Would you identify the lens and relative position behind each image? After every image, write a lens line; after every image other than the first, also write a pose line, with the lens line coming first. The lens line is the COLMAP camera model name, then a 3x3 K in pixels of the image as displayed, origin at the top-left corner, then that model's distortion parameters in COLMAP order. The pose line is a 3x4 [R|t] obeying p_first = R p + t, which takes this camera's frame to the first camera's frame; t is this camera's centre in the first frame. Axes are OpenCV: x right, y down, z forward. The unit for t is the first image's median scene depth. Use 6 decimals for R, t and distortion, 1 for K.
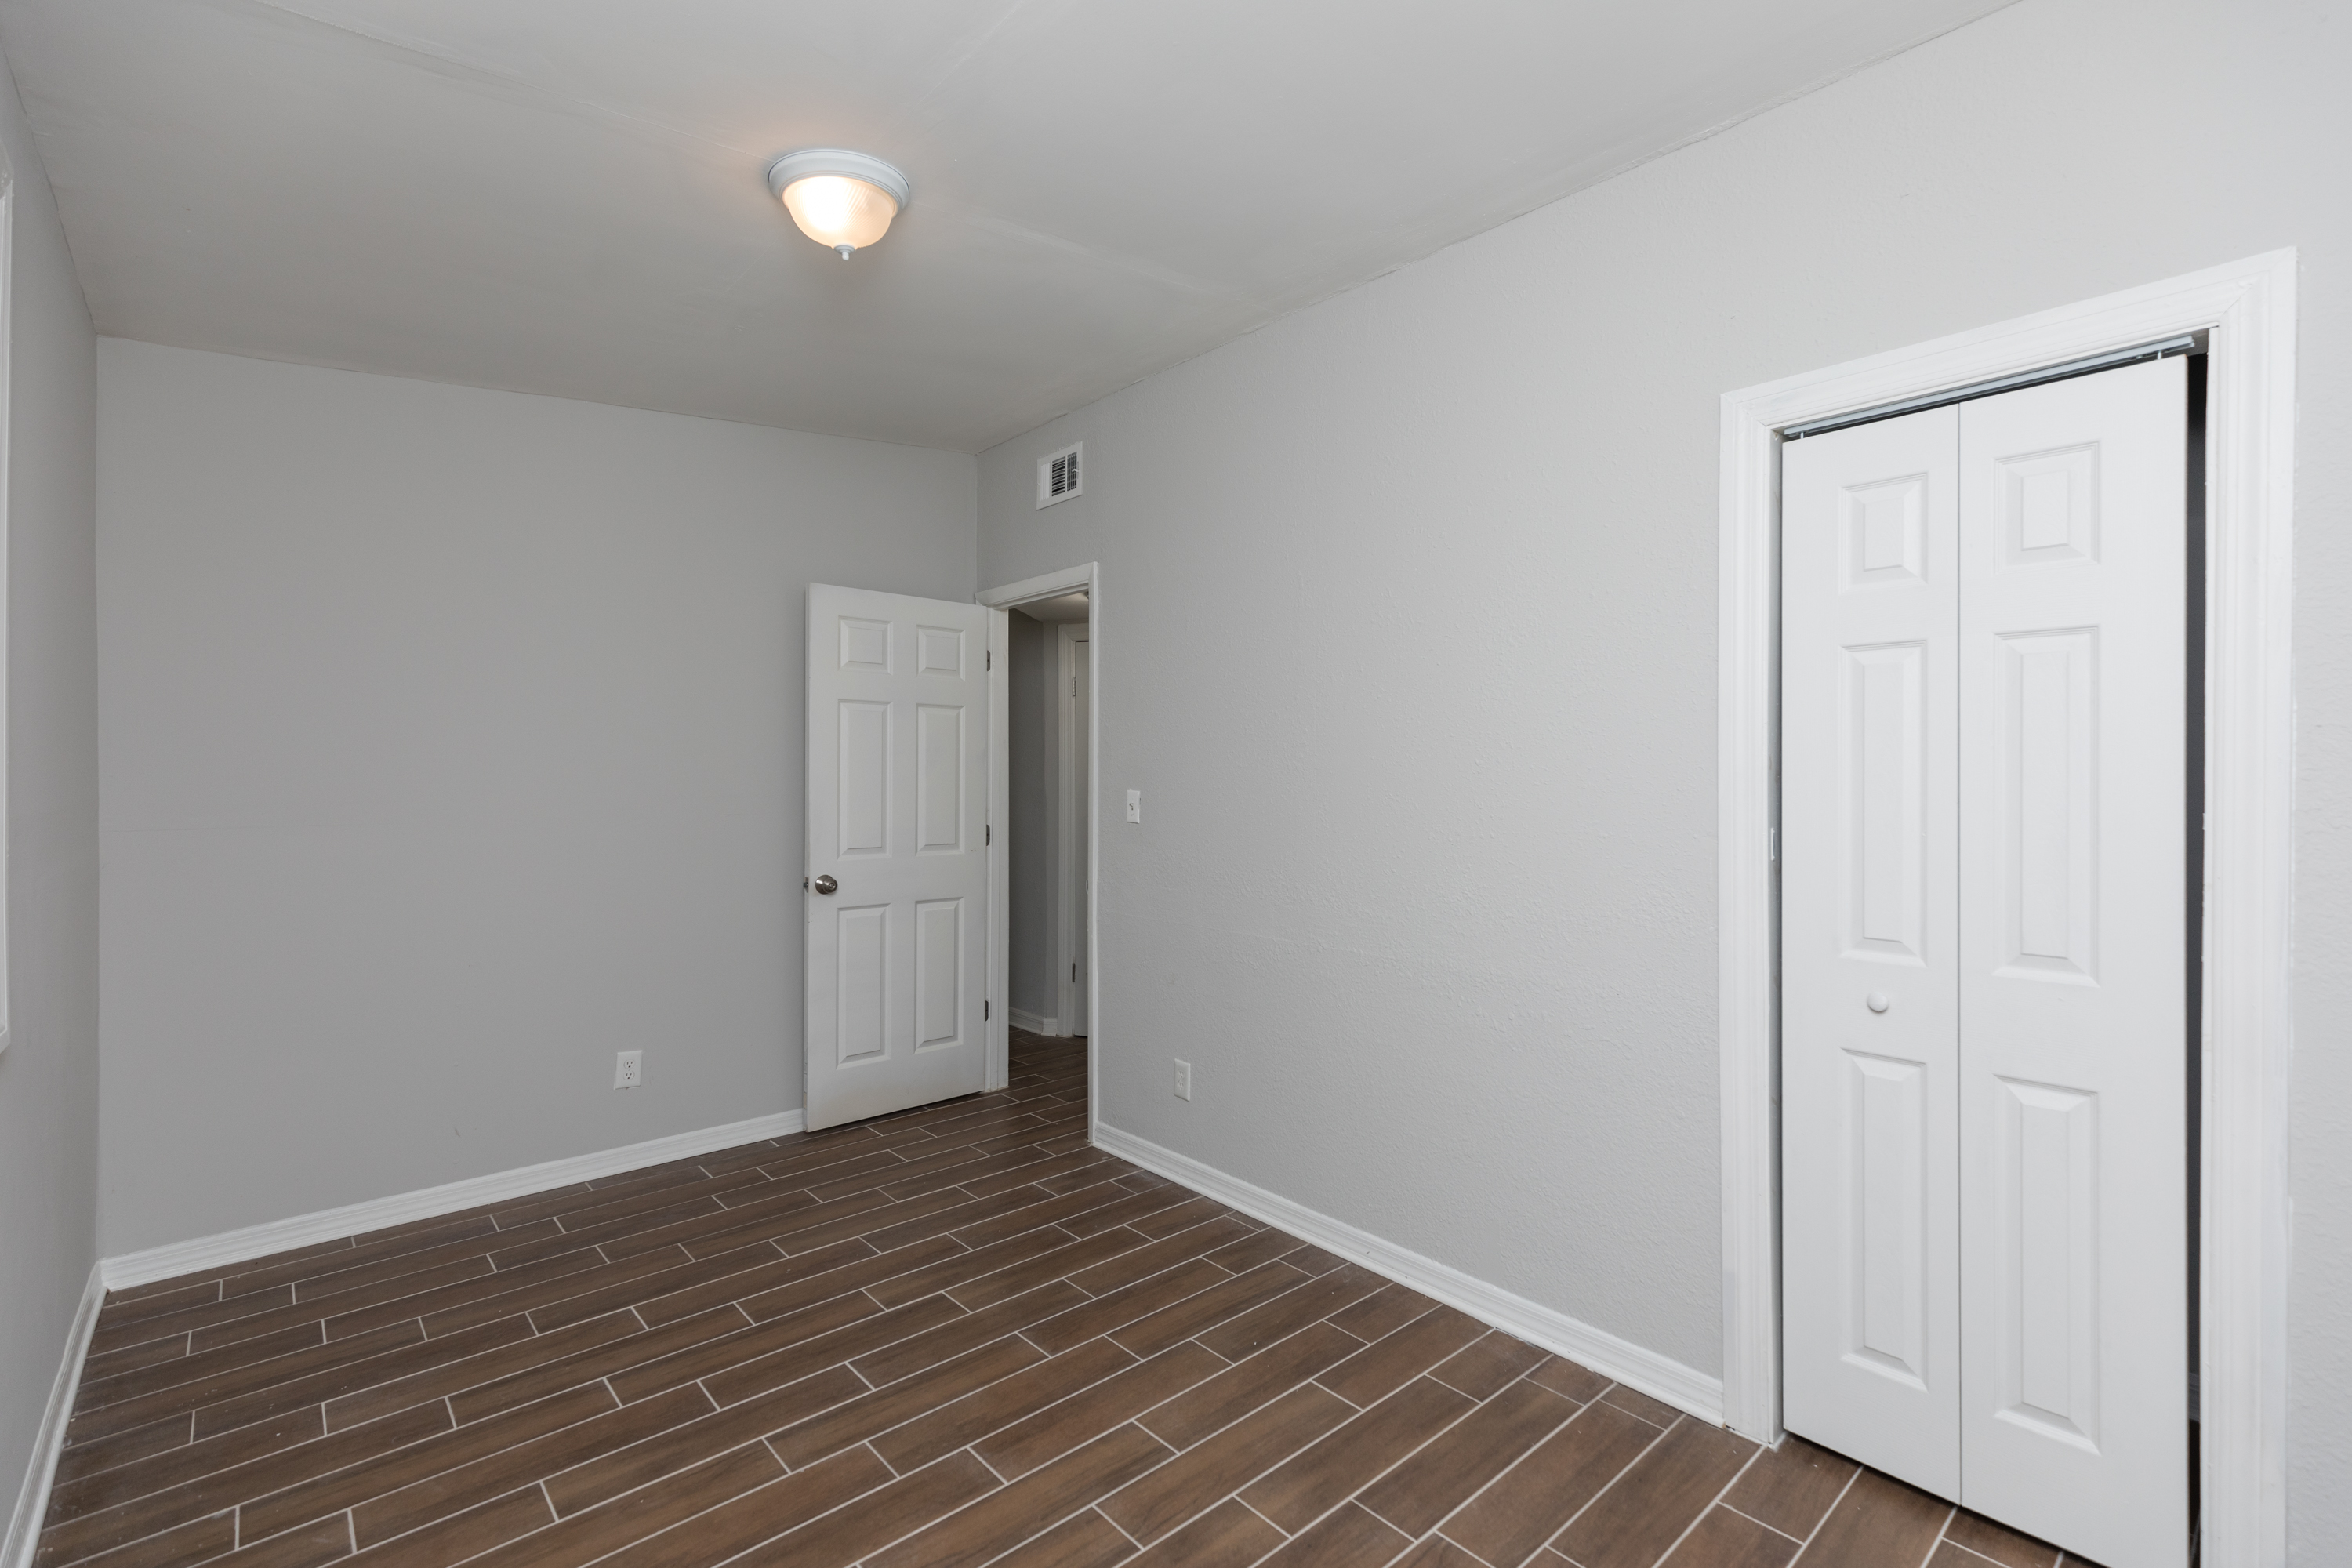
lens RADIAL K [[1077.6, 0, 1189.7], [0, 1077.6, 768.7], [0, 0, 1]] dist [-0.000656, -0.000317]
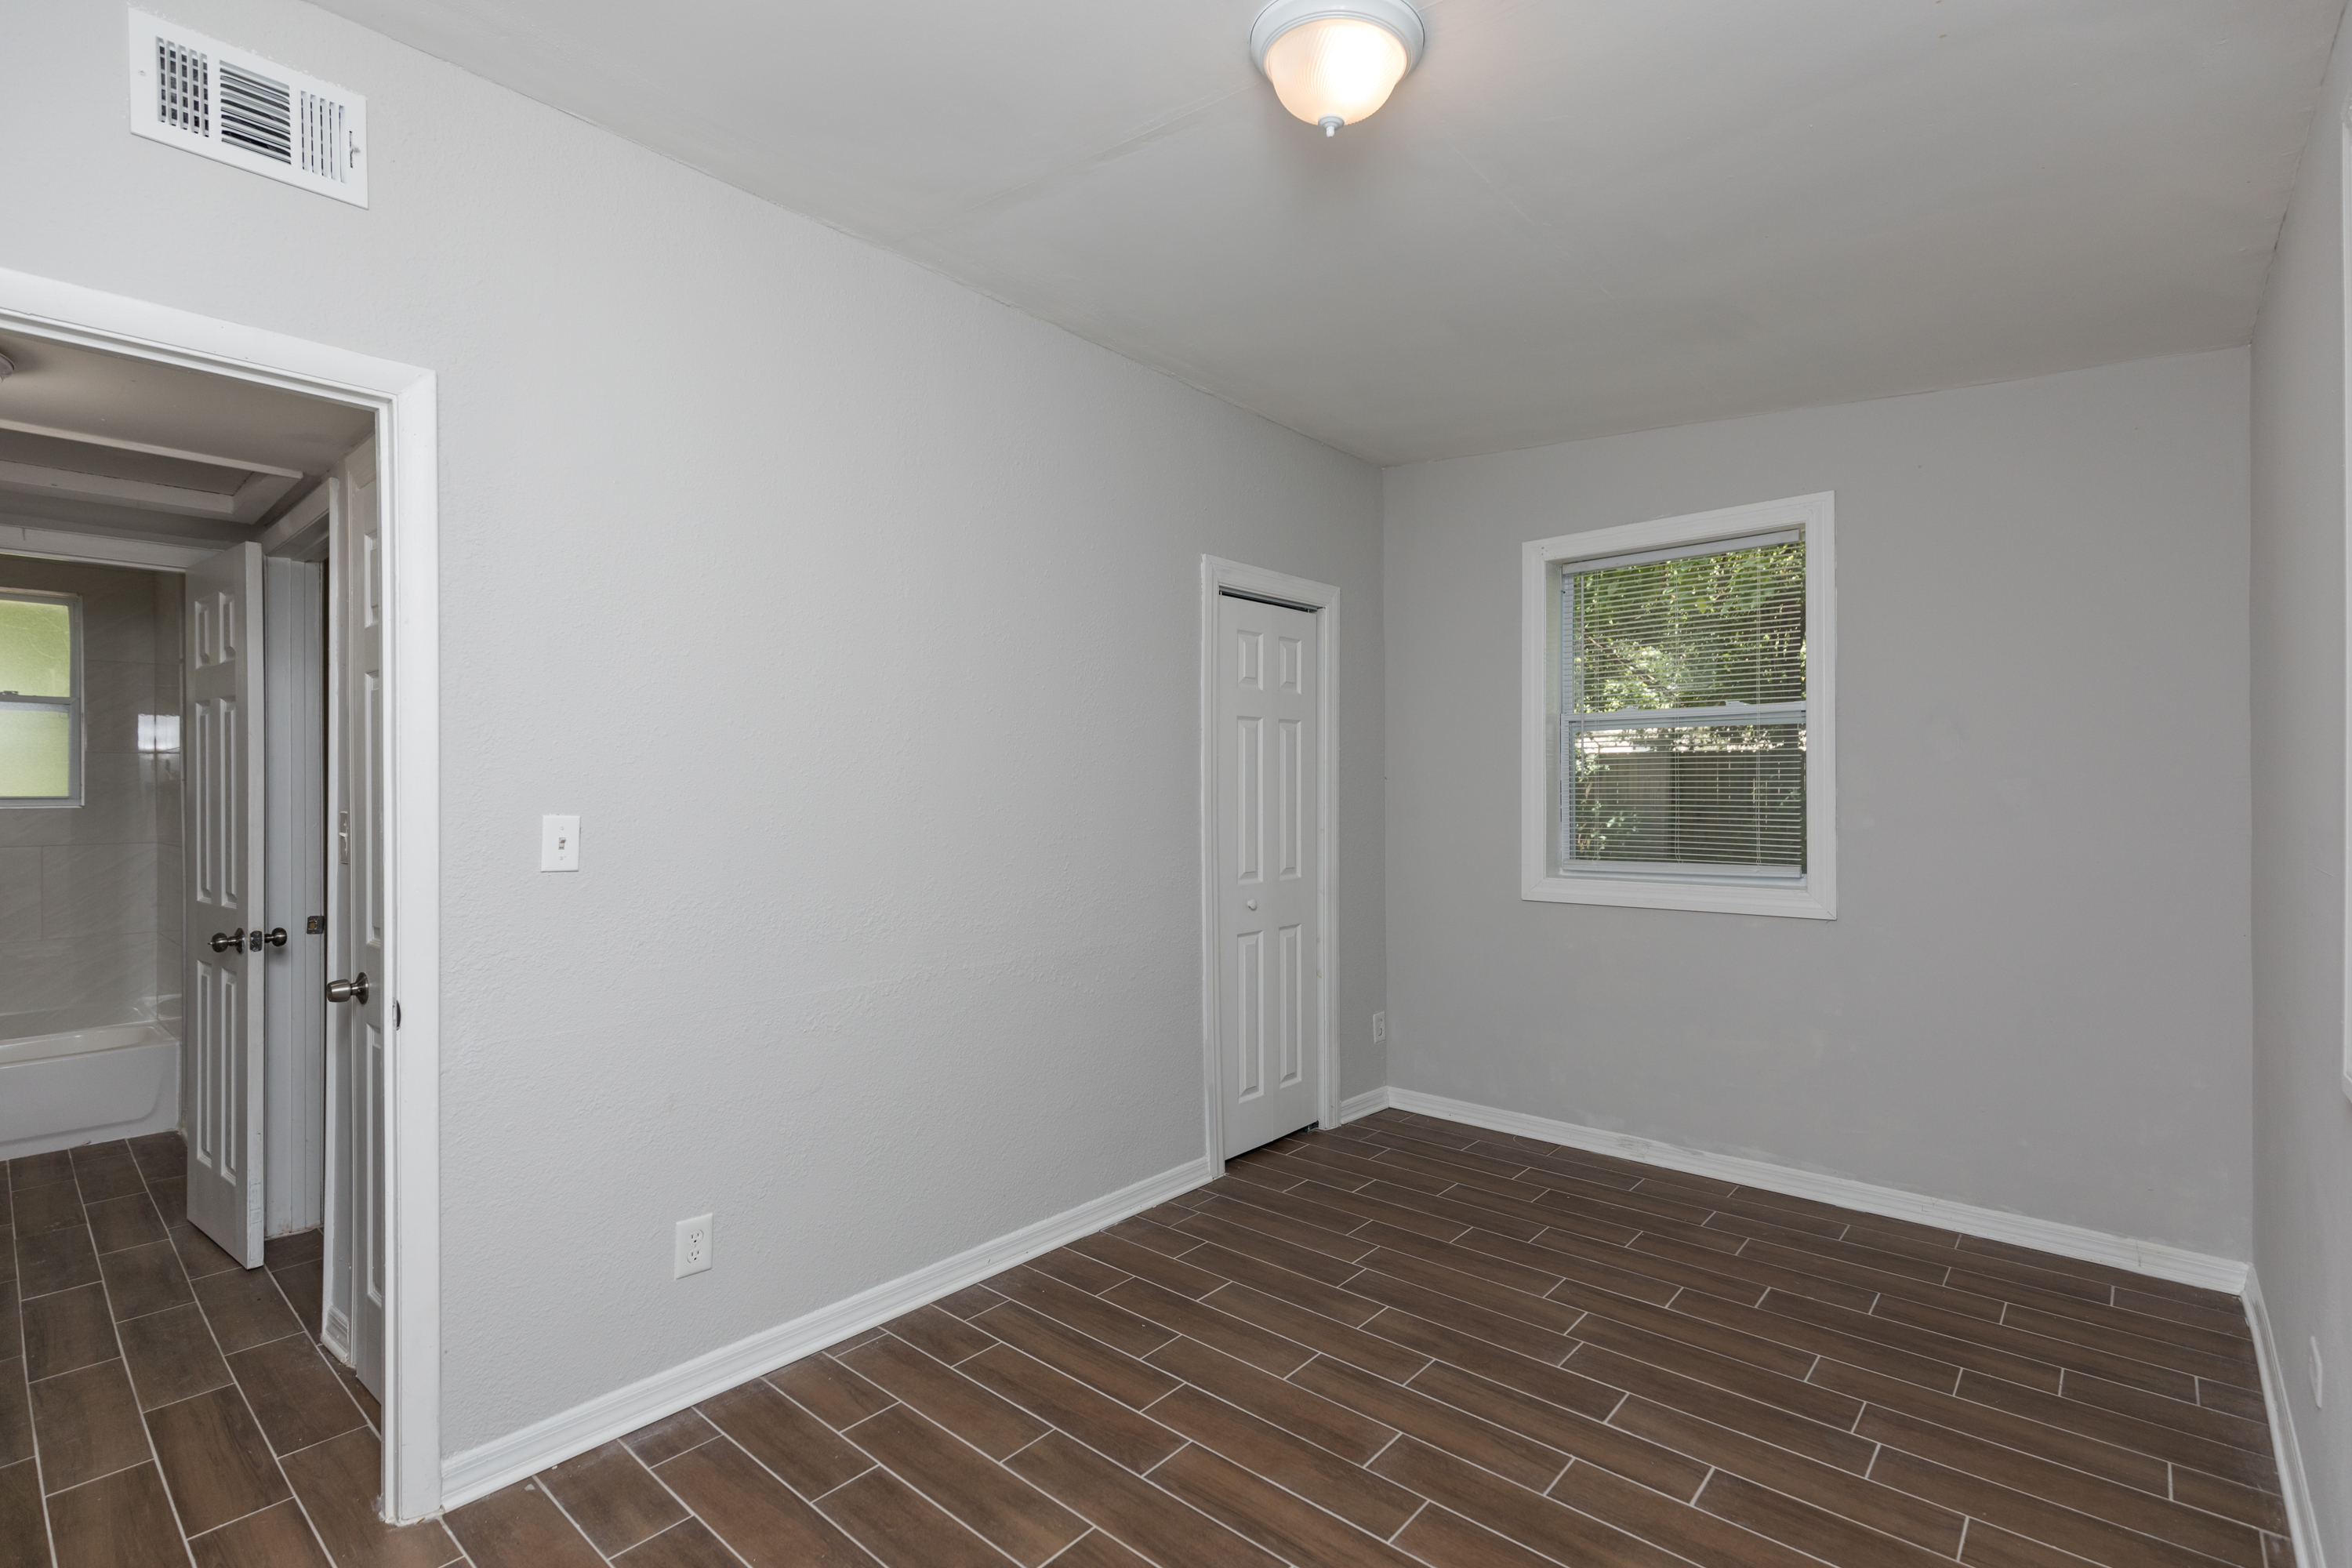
lens RADIAL K [[1077.6, 0, 1192.3], [0, 1077.6, 788.9], [0, 0, 1]] dist [-0.000656, -0.000317]
pose [[-0.135083, -0.006452, 0.990813, -0.951351], [0.001141, 0.999977, 0.006667, 0.004036], [-0.990834, 0.002031, -0.135073, 1.060251]]
